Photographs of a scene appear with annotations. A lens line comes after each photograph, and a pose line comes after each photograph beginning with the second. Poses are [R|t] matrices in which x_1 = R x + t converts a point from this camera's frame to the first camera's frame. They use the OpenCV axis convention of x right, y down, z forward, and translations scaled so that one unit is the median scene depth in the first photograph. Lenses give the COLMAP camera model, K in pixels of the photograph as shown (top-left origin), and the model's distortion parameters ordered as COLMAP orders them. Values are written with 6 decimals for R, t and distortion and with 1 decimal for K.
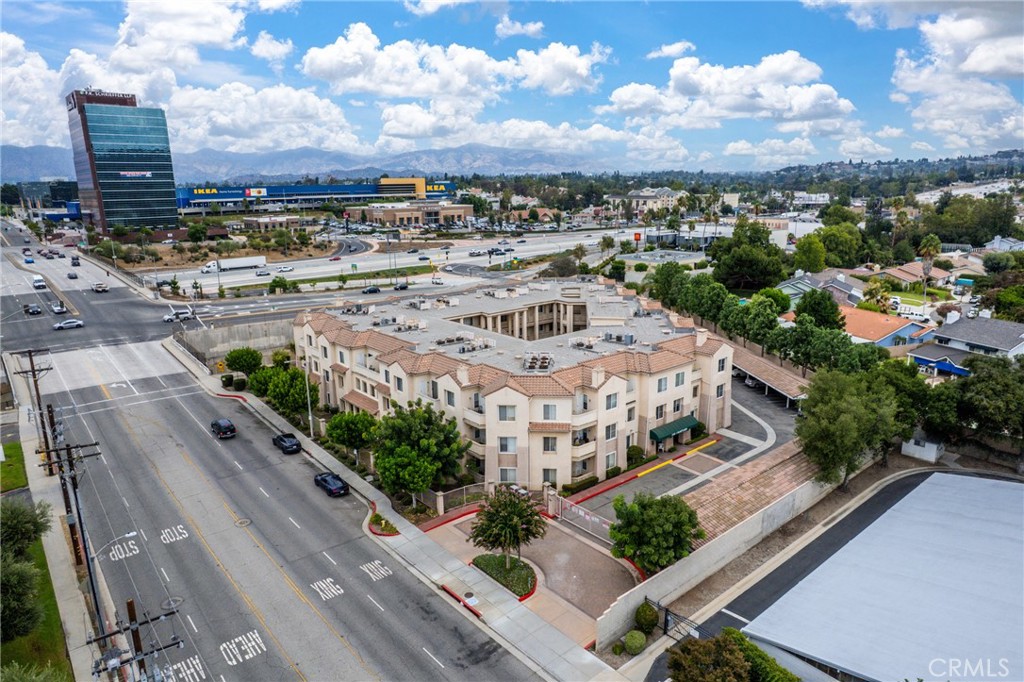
lens RADIAL K [[653.4, 0, 516.7], [0, 653.4, 341.2], [0, 0, 1]] dist [-0.074583, 0.062554]
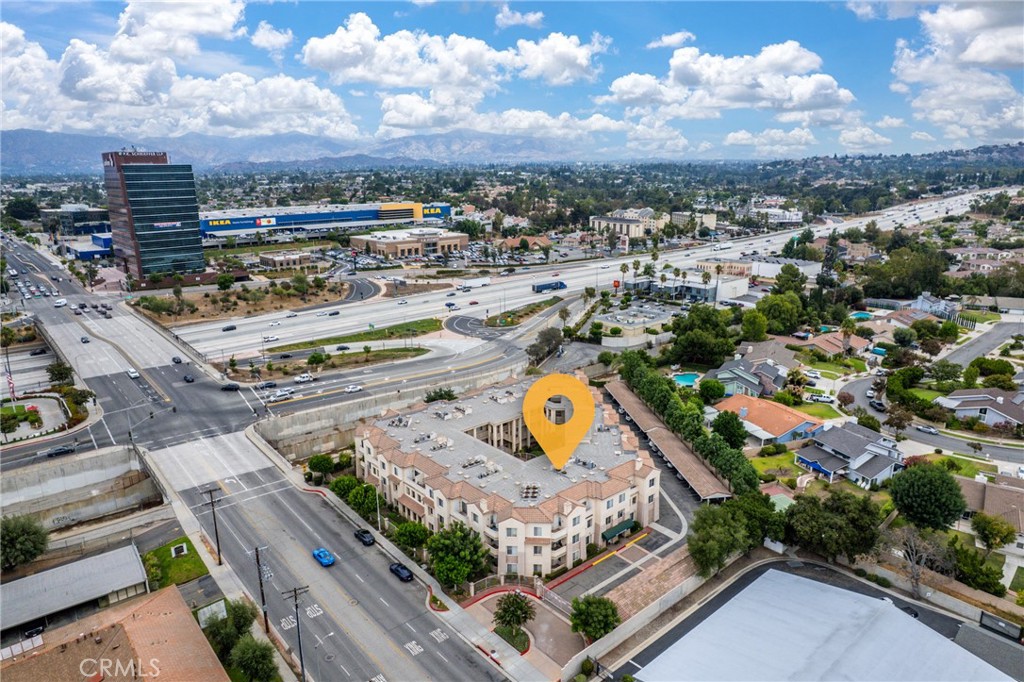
lens RADIAL K [[653.4, 0, 516.7], [0, 653.4, 341.2], [0, 0, 1]] dist [-0.074583, 0.062554]
pose [[0.999868, 0.000704, 0.016256, -0.025708], [-0.001078, 0.999734, 0.023030, -0.360357], [-0.016235, -0.023044, 0.999603, -0.547670]]
